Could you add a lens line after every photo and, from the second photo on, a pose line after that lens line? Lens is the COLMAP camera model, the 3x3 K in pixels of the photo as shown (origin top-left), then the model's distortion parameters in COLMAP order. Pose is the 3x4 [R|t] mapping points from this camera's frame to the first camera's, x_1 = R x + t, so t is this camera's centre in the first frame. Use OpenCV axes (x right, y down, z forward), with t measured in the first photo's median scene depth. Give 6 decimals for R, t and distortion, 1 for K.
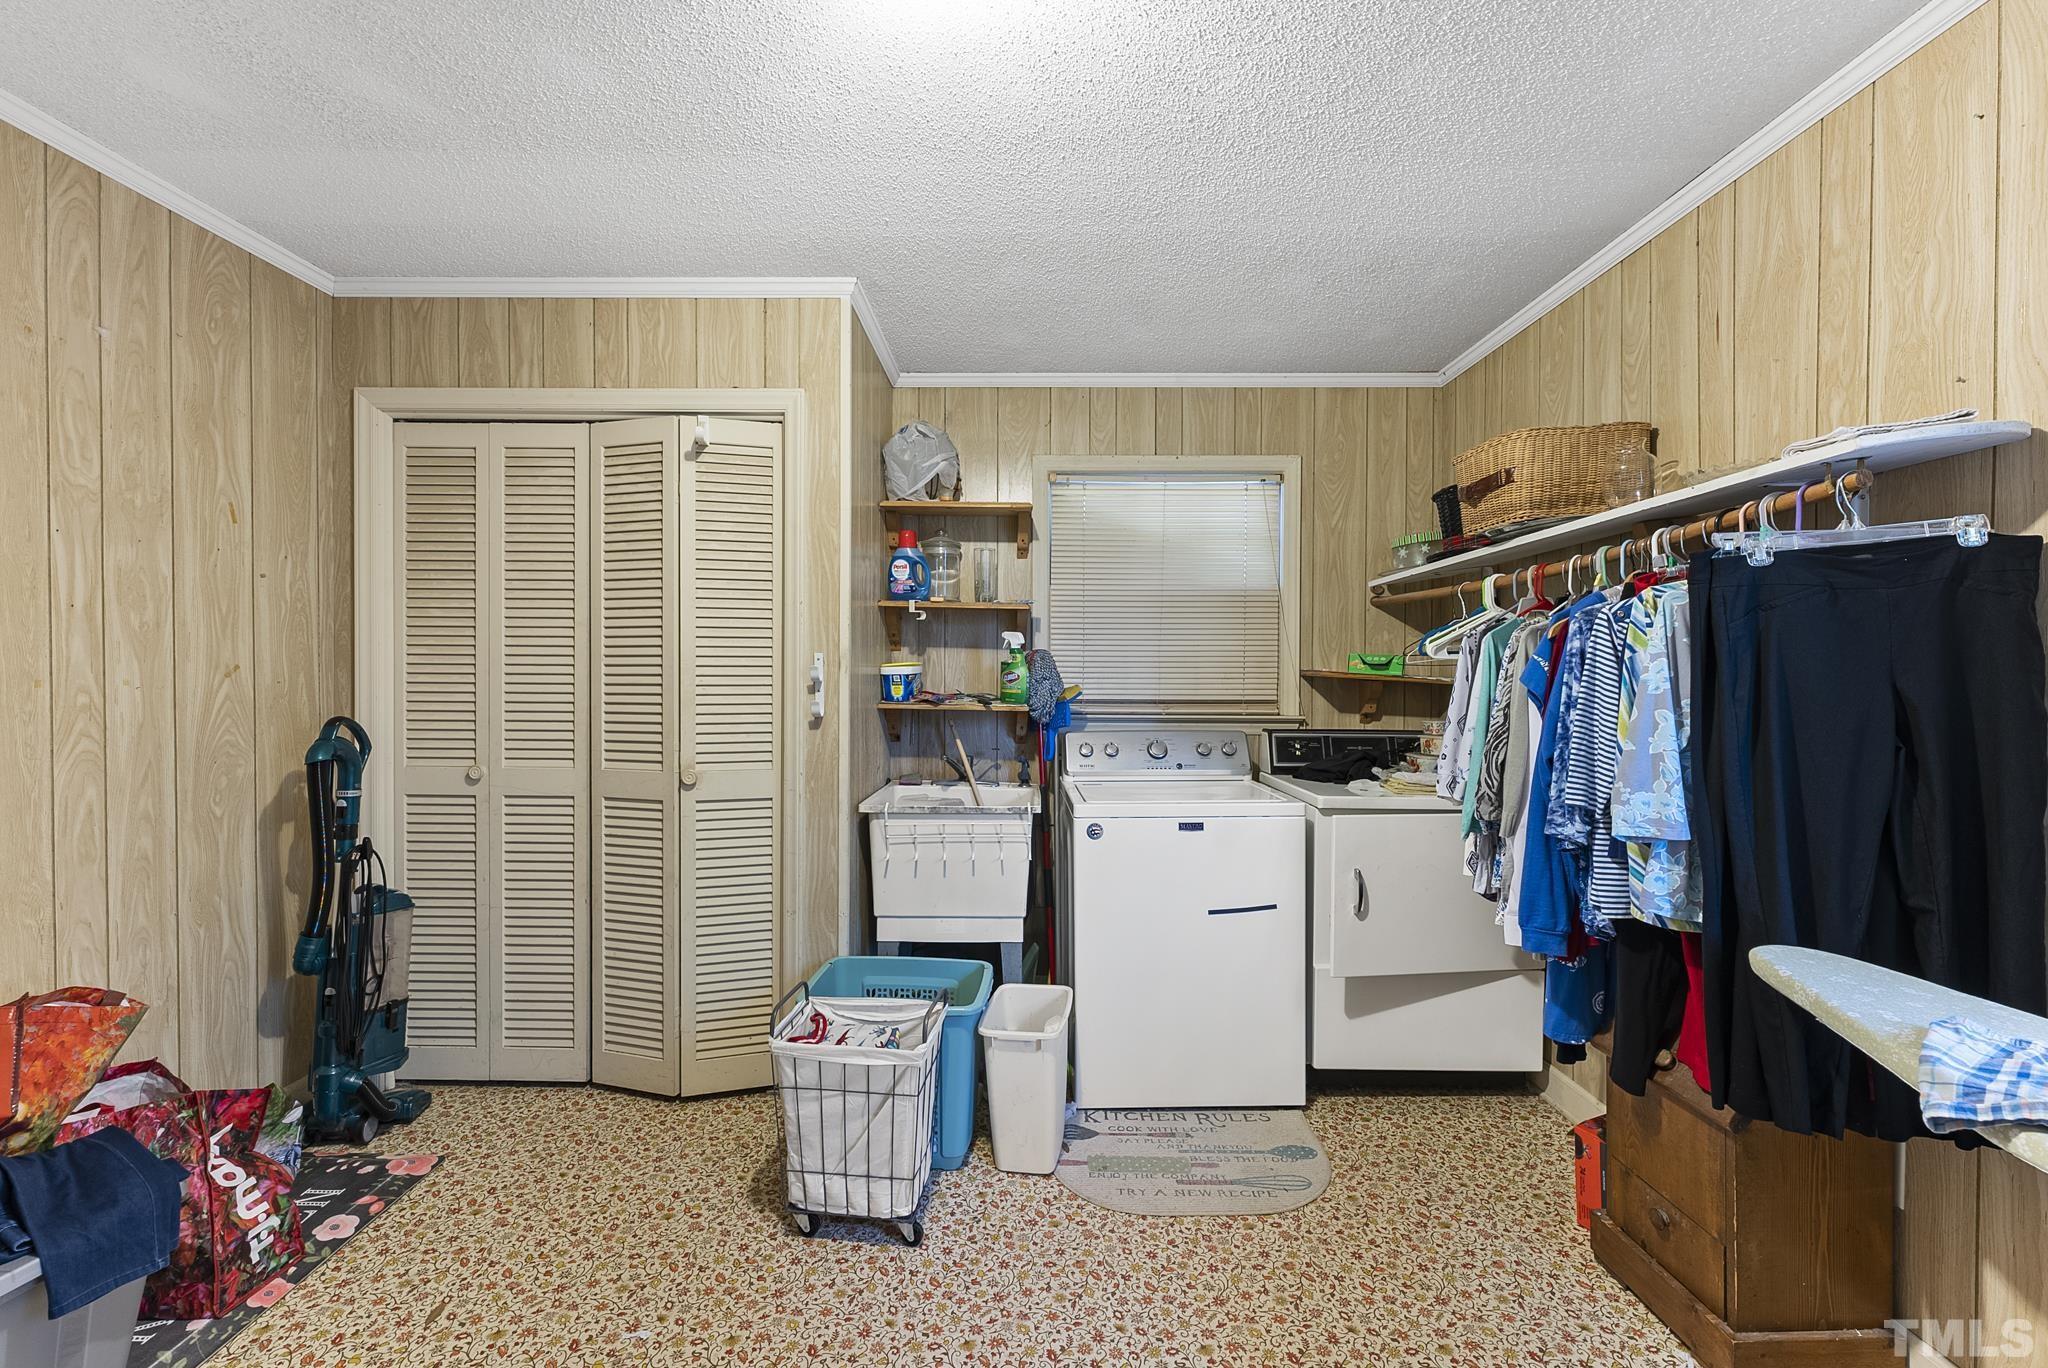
lens RADIAL K [[814.5, 0, 1025.5], [0, 814.5, 684.0], [0, 0, 1]] dist [0.001211, -0.000387]
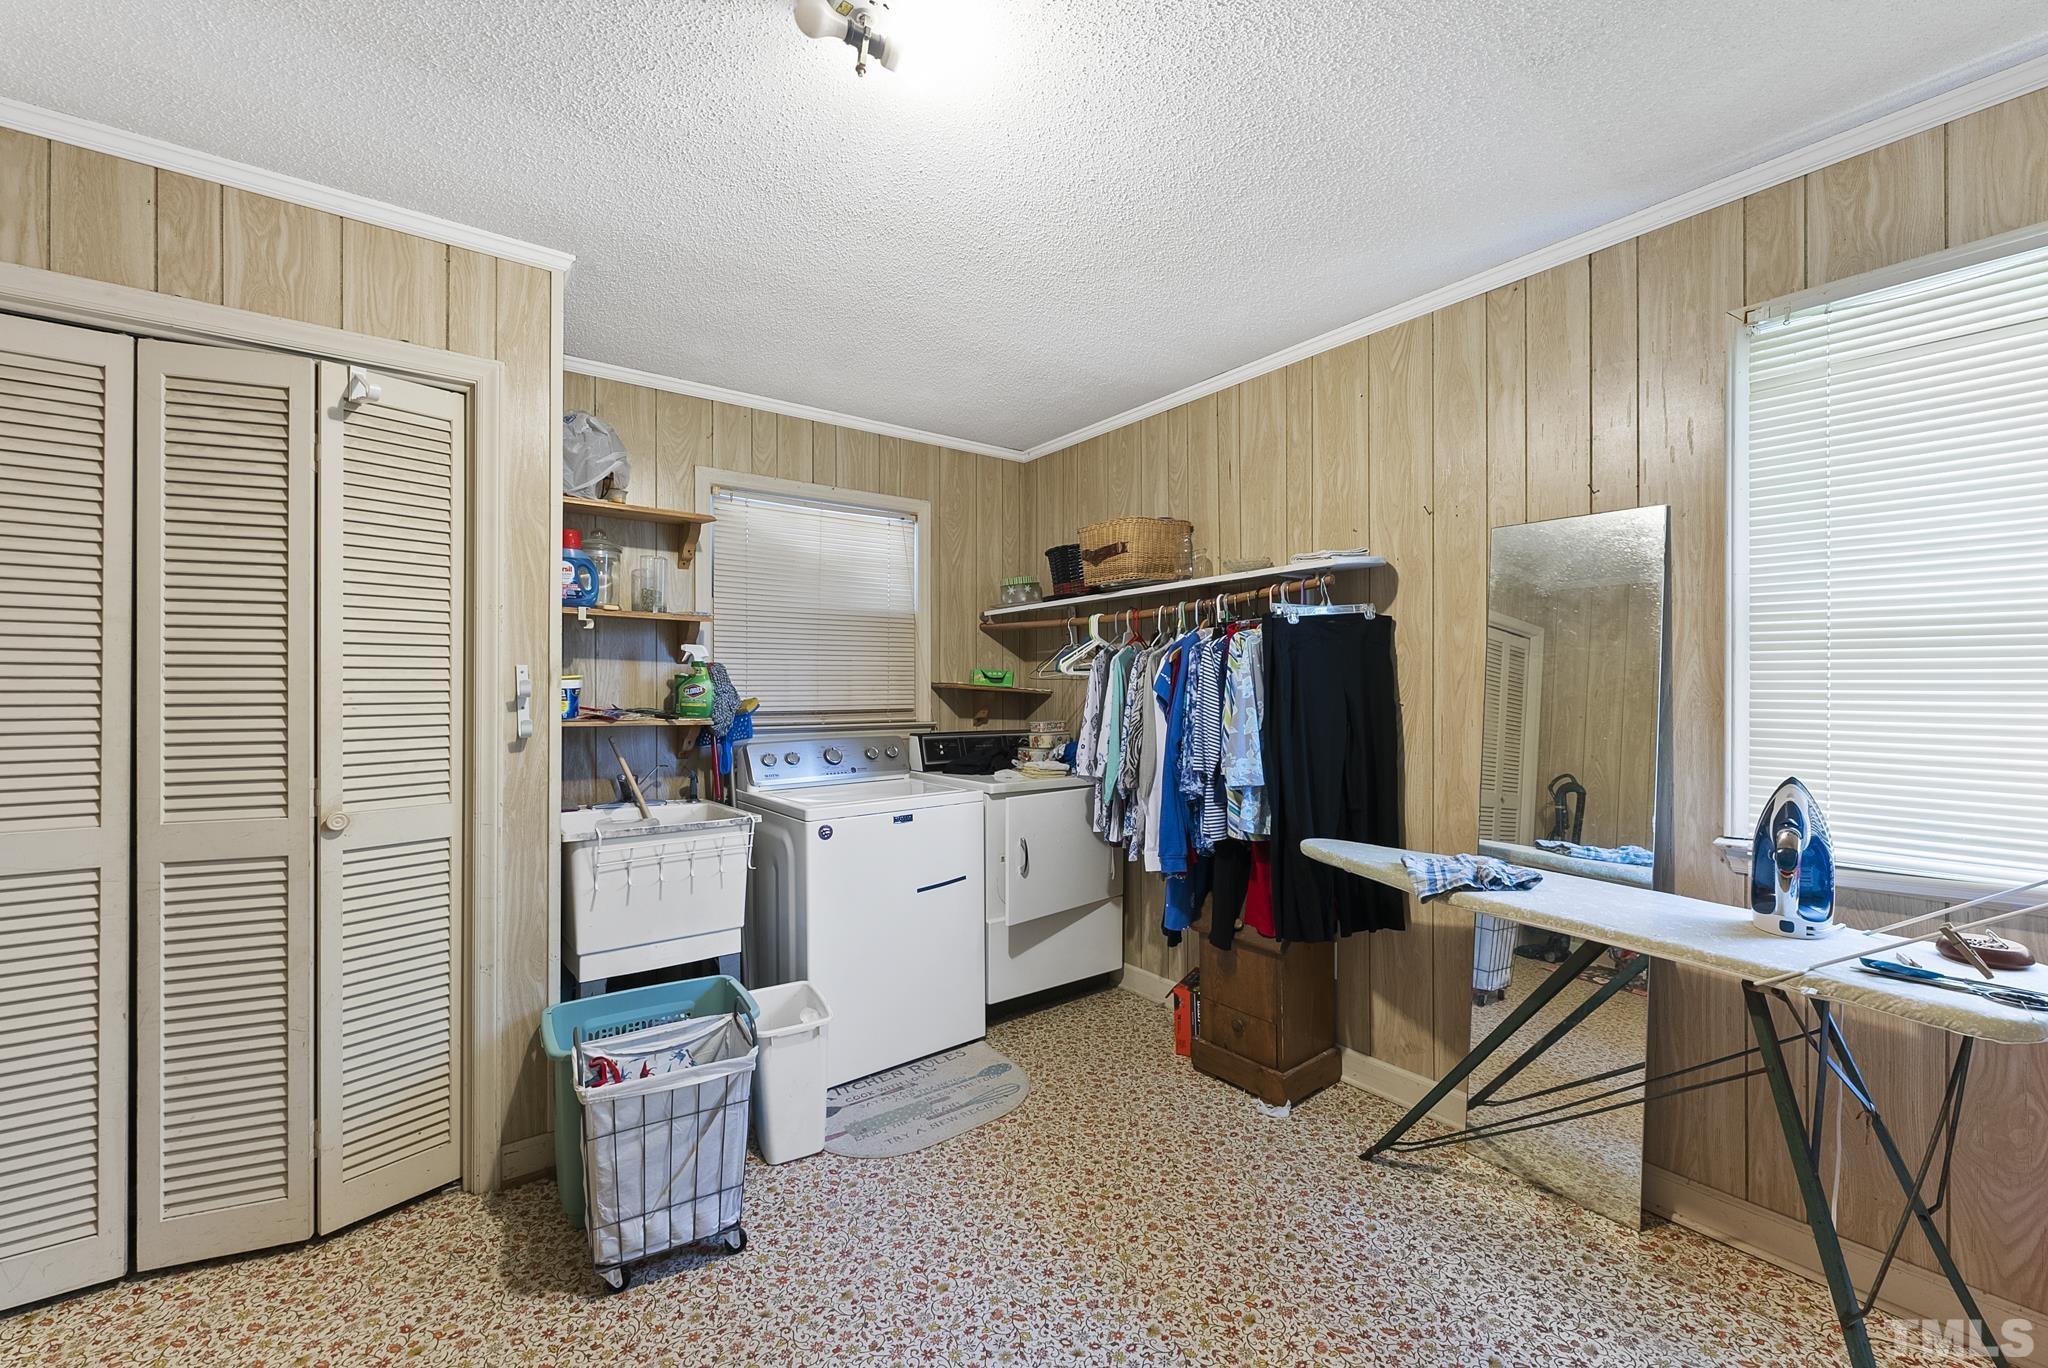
lens RADIAL K [[814.5, 0, 1014.1], [0, 814.5, 682.6], [0, 0, 1]] dist [0.001211, -0.000387]
pose [[0.801064, -0.001604, 0.598577, -0.359700], [0.010572, 0.999878, -0.011469, -0.003084], [-0.598486, 0.015515, 0.800983, -0.022375]]
